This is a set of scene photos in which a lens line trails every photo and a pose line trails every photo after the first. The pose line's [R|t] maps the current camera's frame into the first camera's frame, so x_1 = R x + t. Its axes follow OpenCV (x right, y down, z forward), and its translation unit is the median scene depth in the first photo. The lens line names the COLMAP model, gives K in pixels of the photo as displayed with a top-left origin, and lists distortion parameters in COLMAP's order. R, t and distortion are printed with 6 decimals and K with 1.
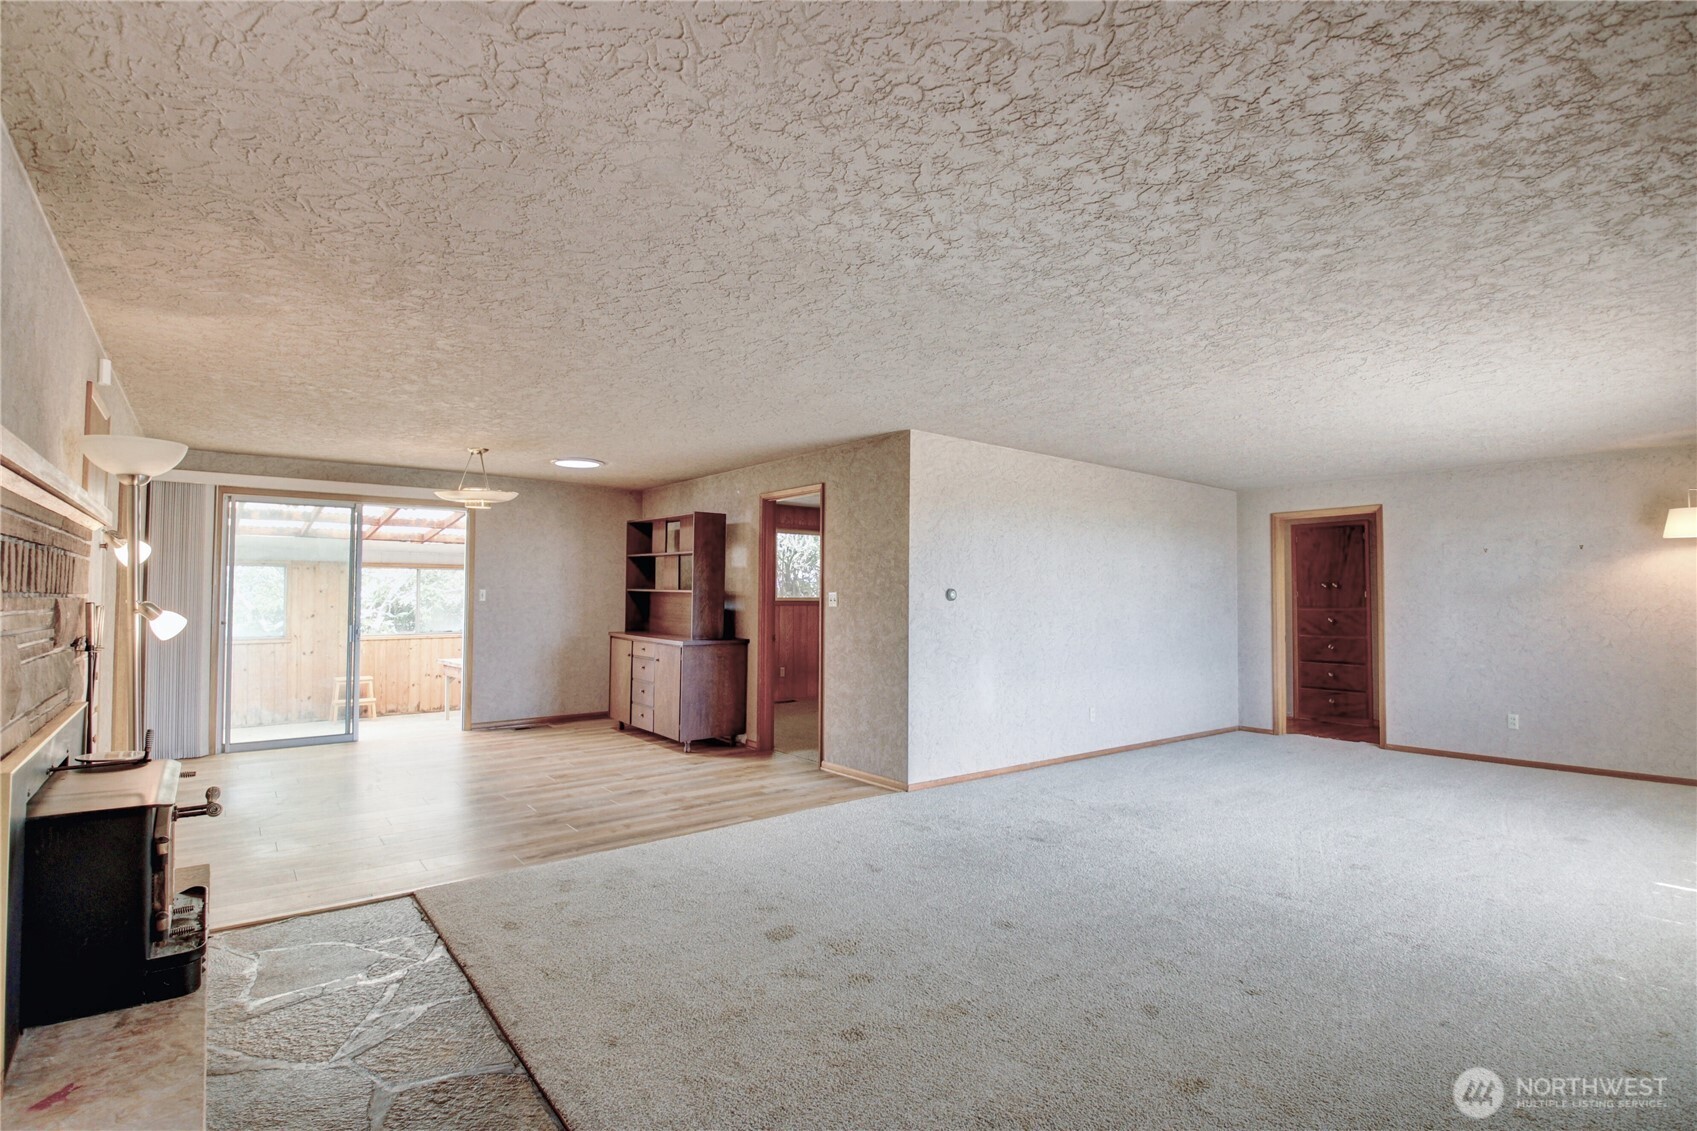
lens RADIAL K [[791.3, 0, 841.7], [0, 791.3, 569.8], [0, 0, 1]] dist [0.022171, -0.033862]
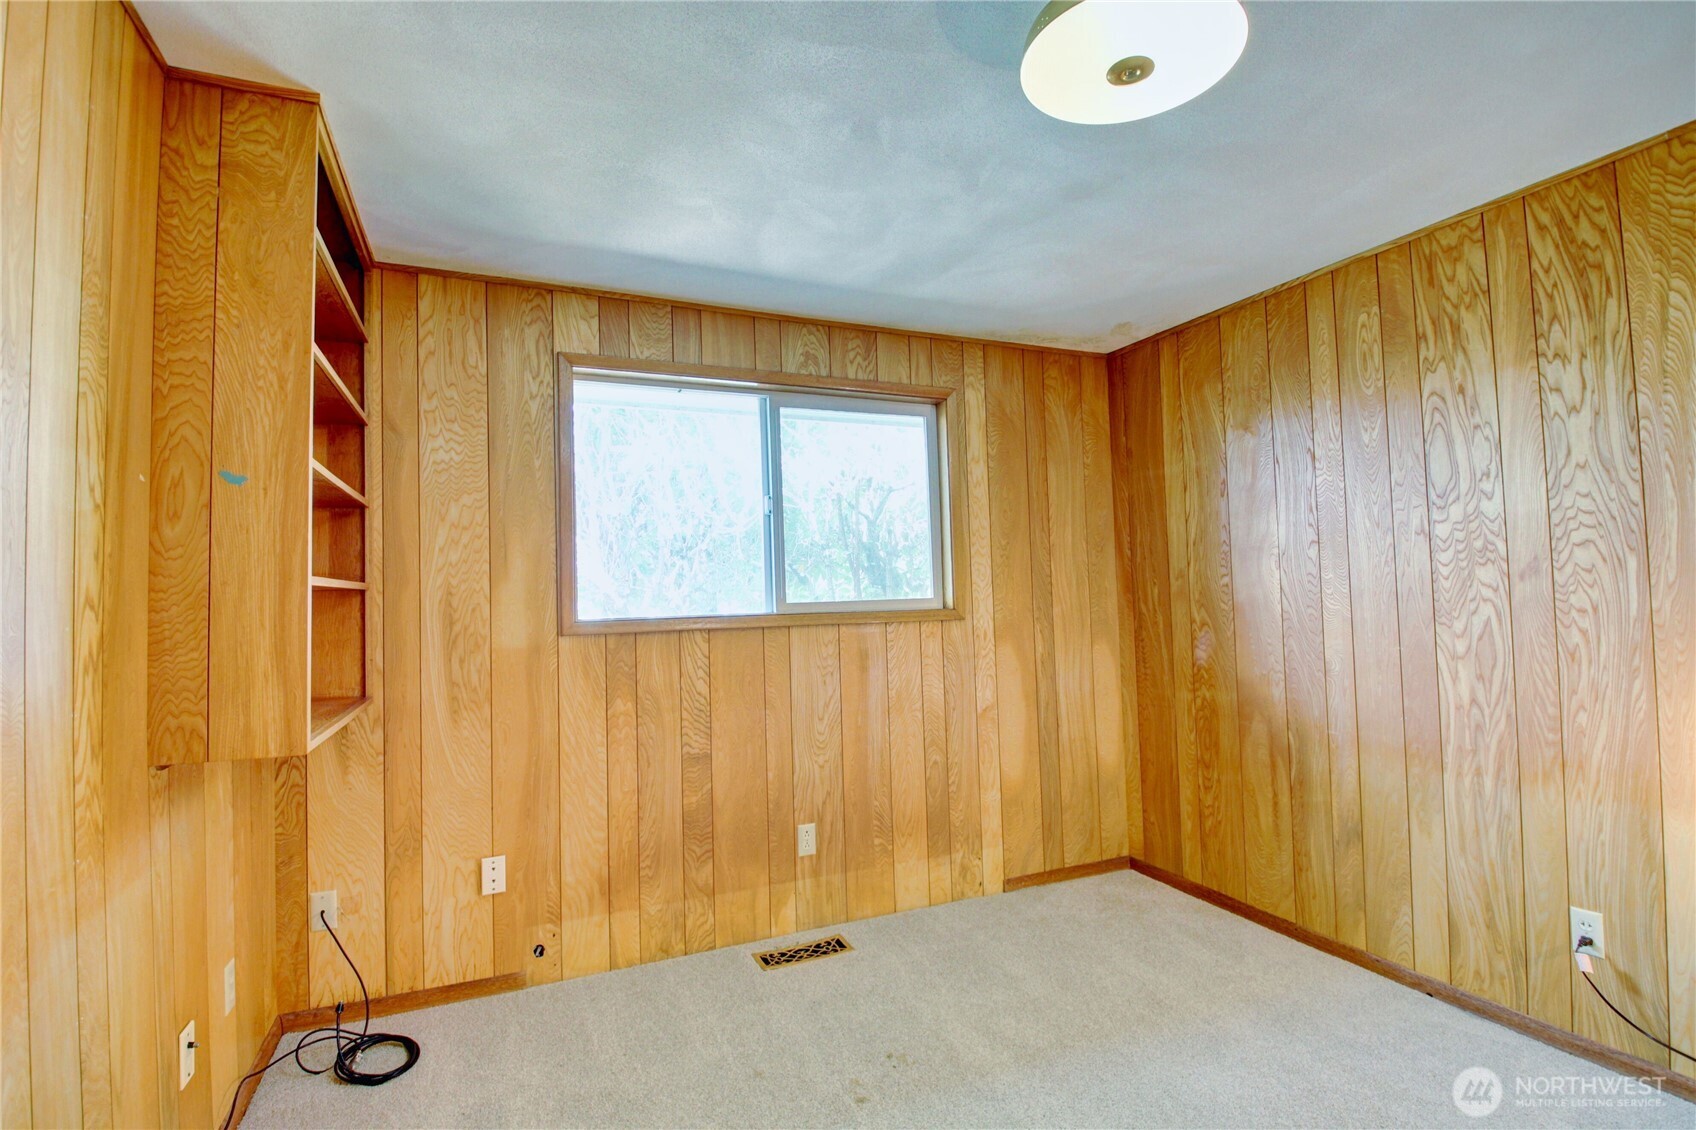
lens RADIAL K [[781.7, 0, 842.3], [0, 781.7, 569.4], [0, 0, 1]] dist [0.030519, -0.042326]
pose [[0.967323, -0.044274, -0.249651, 0.039836], [0.043886, 0.999011, -0.007124, 0.045215], [0.249720, -0.004065, 0.968310, 1.287222]]
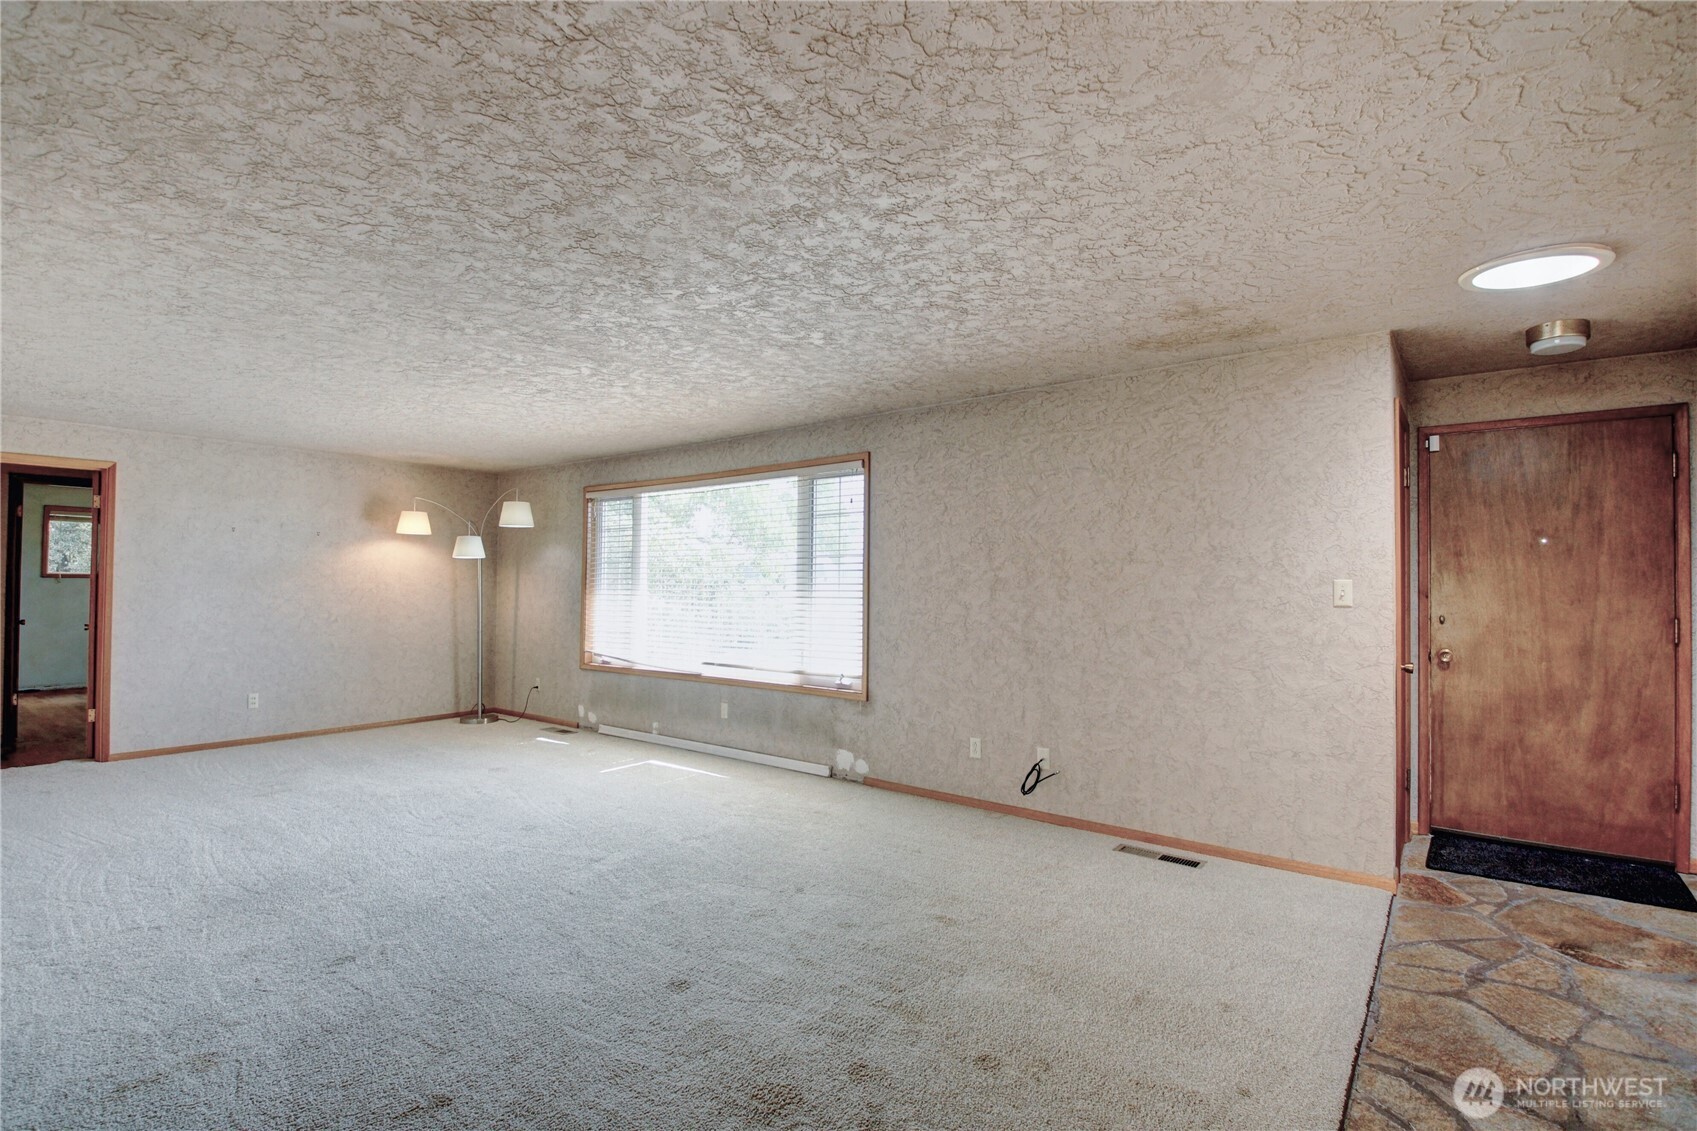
lens RADIAL K [[782.2, 0, 842.8], [0, 782.2, 569.9], [0, 0, 1]] dist [0.030519, -0.042326]
pose [[-0.238466, 0.014293, 0.971046, -0.371661], [-0.045384, 0.998635, -0.025845, 0.019930], [-0.970090, -0.050233, -0.237492, 0.621883]]
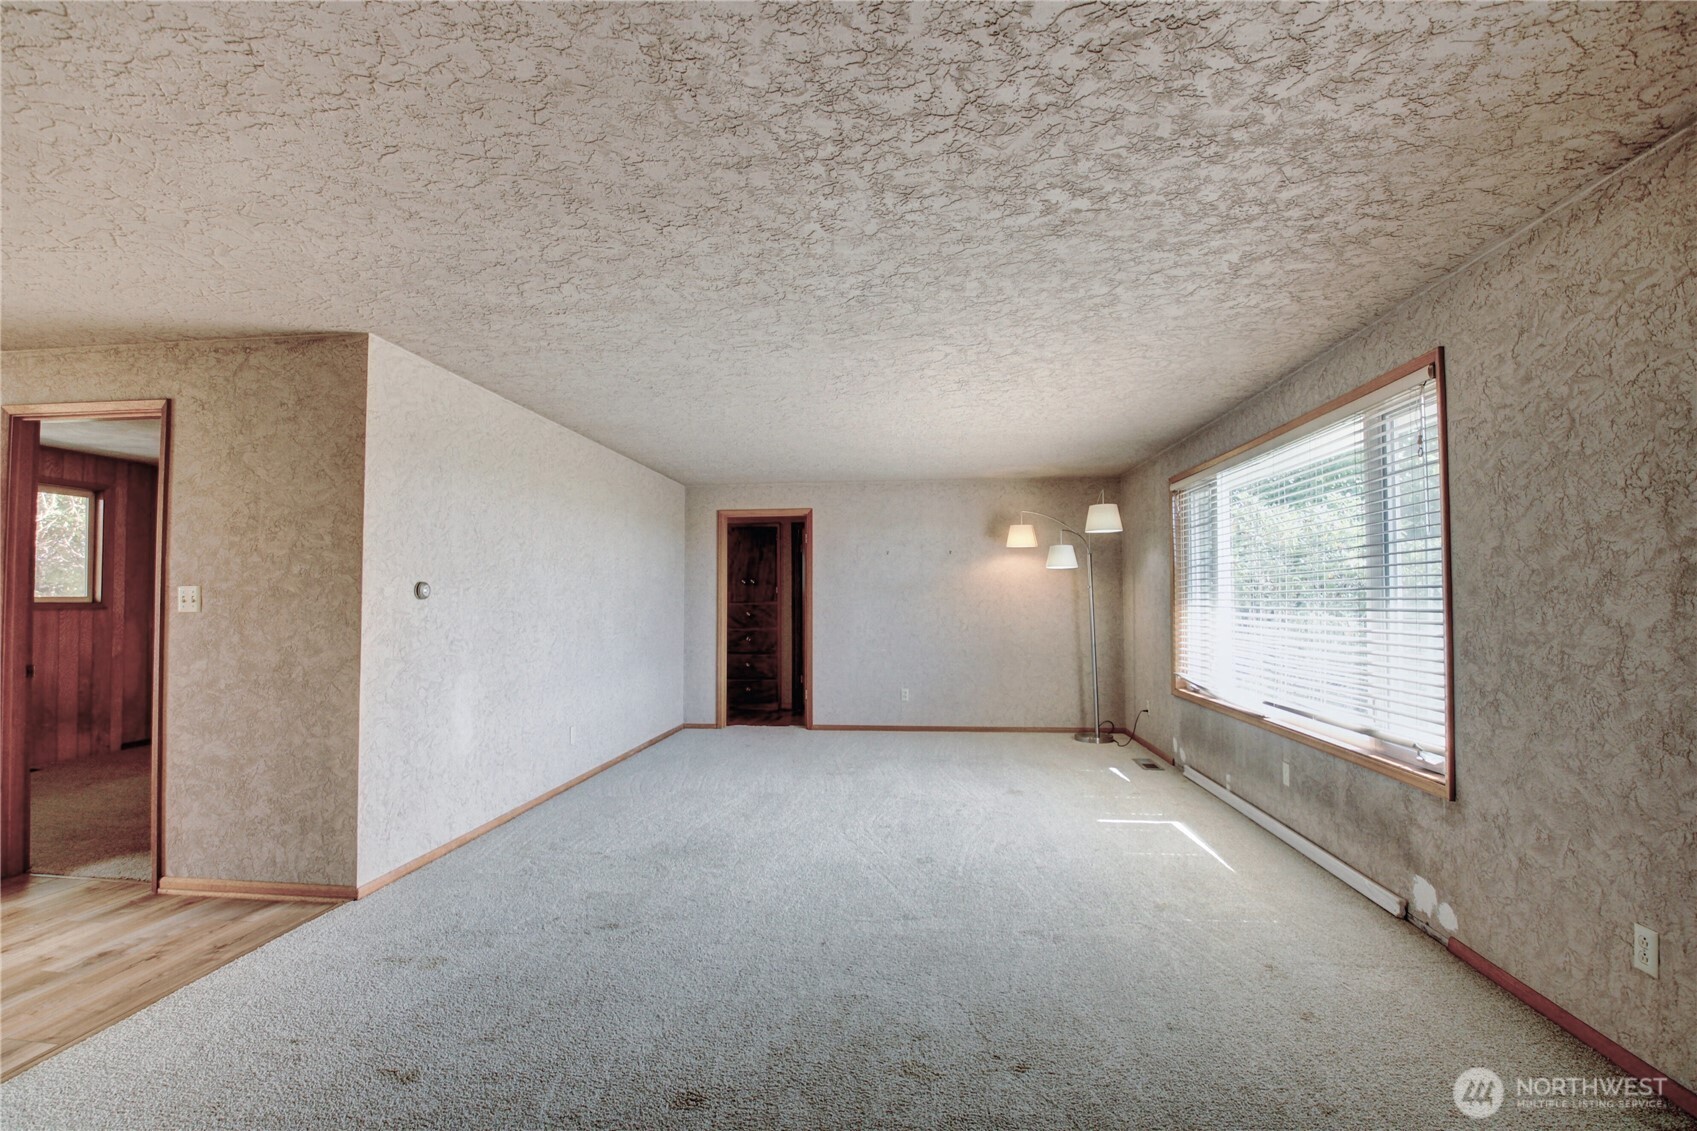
lens RADIAL K [[791.3, 0, 841.7], [0, 791.3, 569.8], [0, 0, 1]] dist [0.022171, -0.033862]
pose [[0.696066, 0.016807, 0.717781, -0.106153], [-0.019256, 0.999803, -0.004737, 0.010333], [-0.717719, -0.010524, 0.696253, 0.276941]]
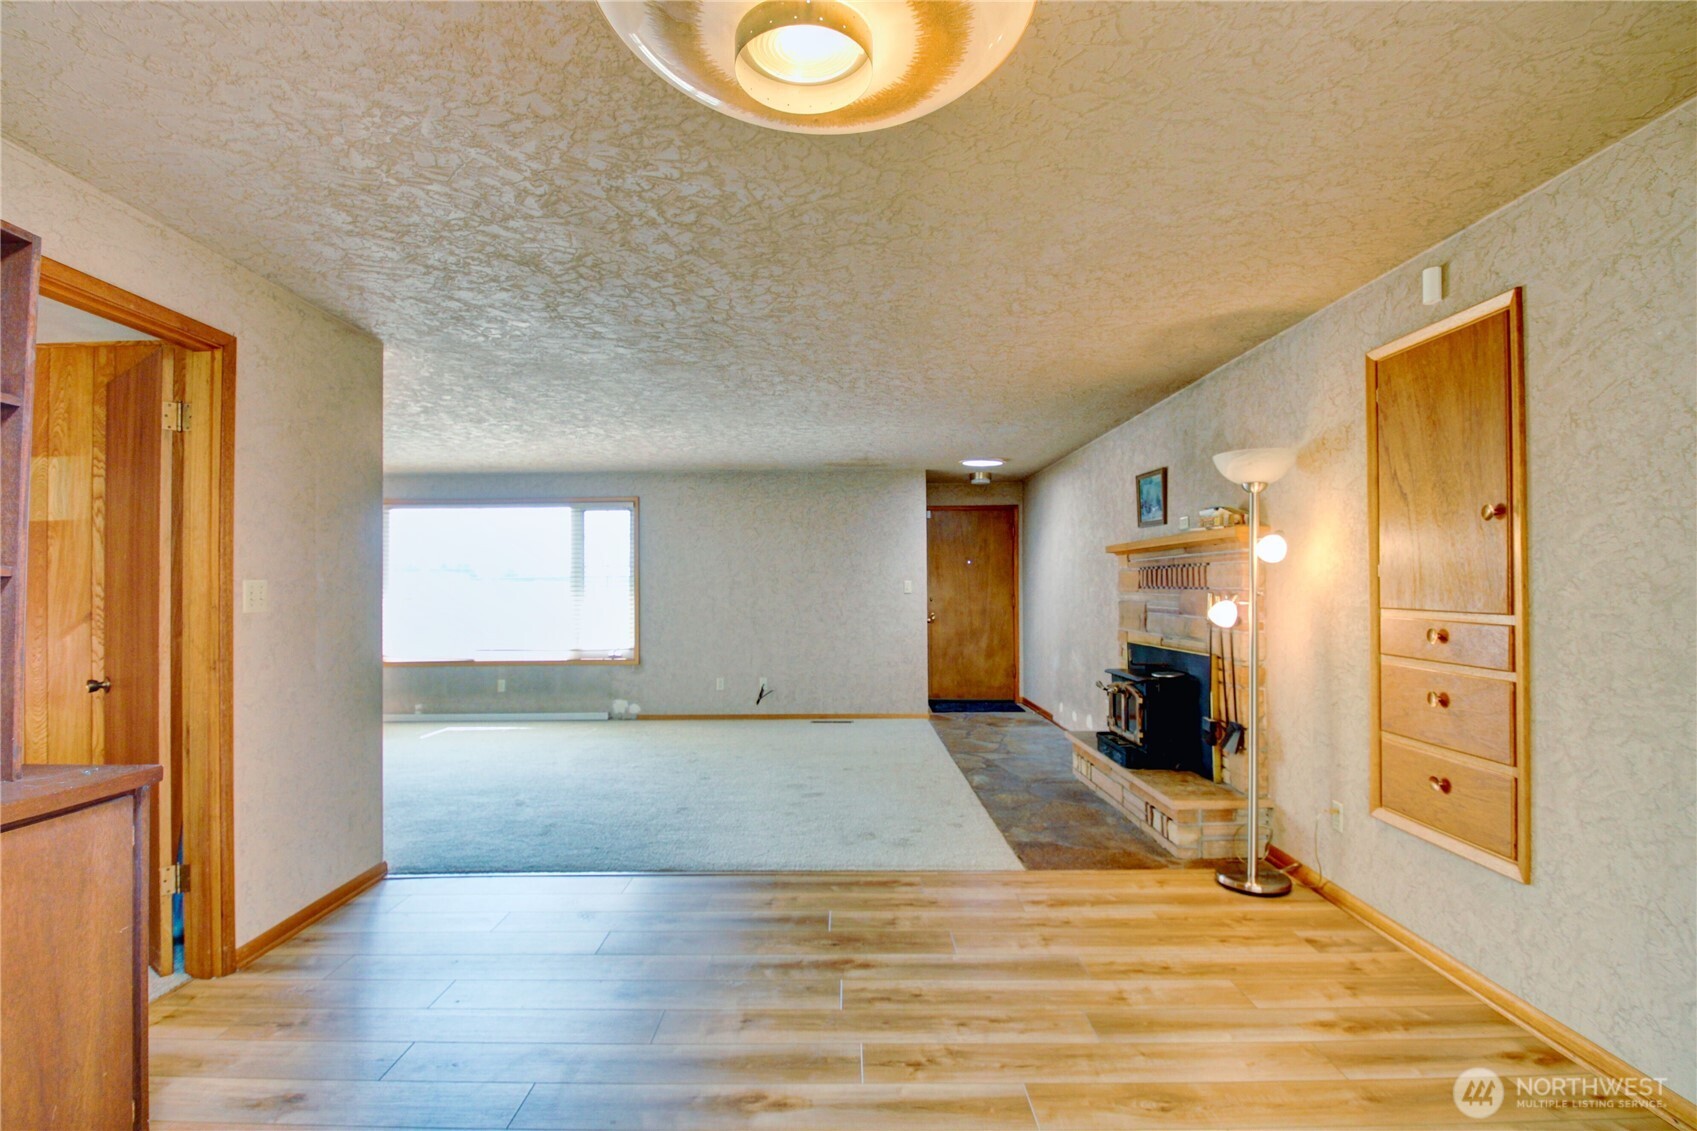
lens RADIAL K [[823.7, 0, 838.5], [0, 823.7, 568.6], [0, 0, 1]] dist [0.021680, -0.028534]
pose [[-0.783806, 0.011459, 0.620900, -0.676802], [-0.021522, 0.998728, -0.045601, 0.041180], [-0.620633, -0.049105, -0.782562, 1.335311]]
